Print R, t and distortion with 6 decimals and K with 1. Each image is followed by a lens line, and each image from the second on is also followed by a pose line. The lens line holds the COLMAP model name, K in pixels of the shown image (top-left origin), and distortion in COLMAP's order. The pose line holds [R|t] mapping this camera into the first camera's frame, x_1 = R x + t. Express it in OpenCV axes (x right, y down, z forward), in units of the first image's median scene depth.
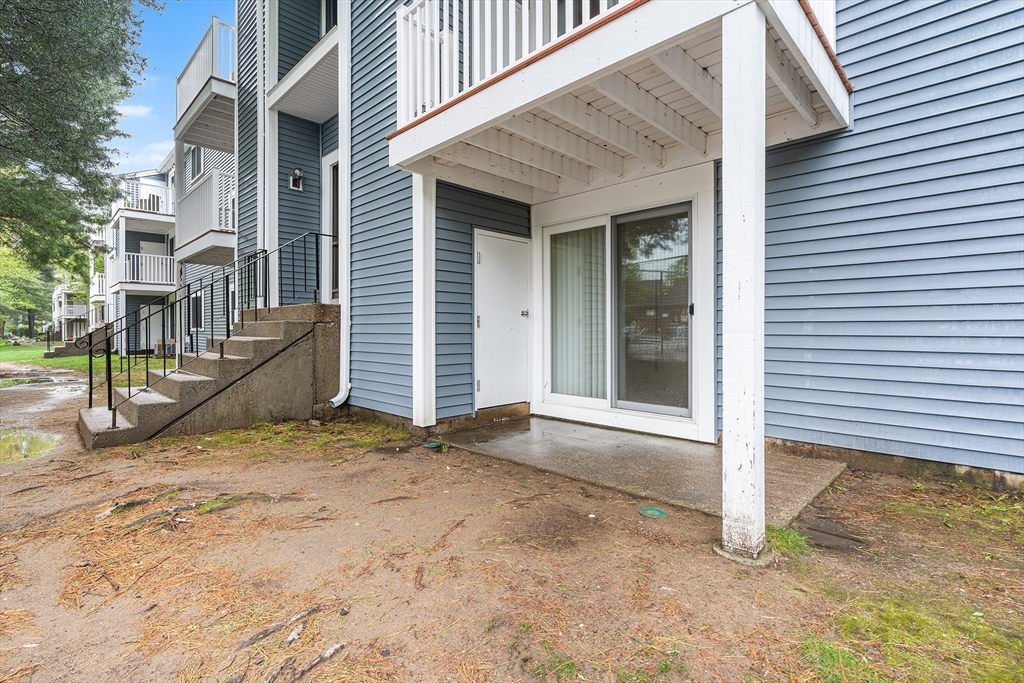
lens RADIAL K [[480.4, 0, 511.8], [0, 480.4, 334.0], [0, 0, 1]] dist [-0.002432, 0.000206]
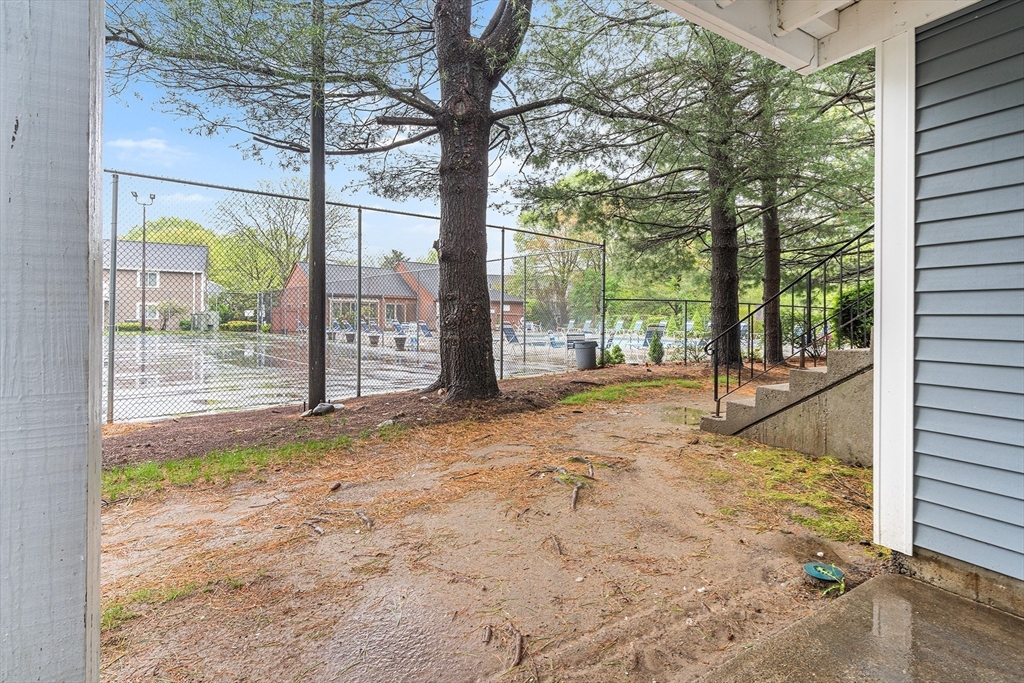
lens RADIAL K [[480.4, 0, 506.9], [0, 480.4, 317.2], [0, 0, 1]] dist [-0.002432, 0.000206]
pose [[-0.255001, -0.000132, -0.966941, 0.560780], [-0.013681, 0.999900, 0.003471, -0.057539], [0.966844, 0.014114, -0.254977, 1.045952]]
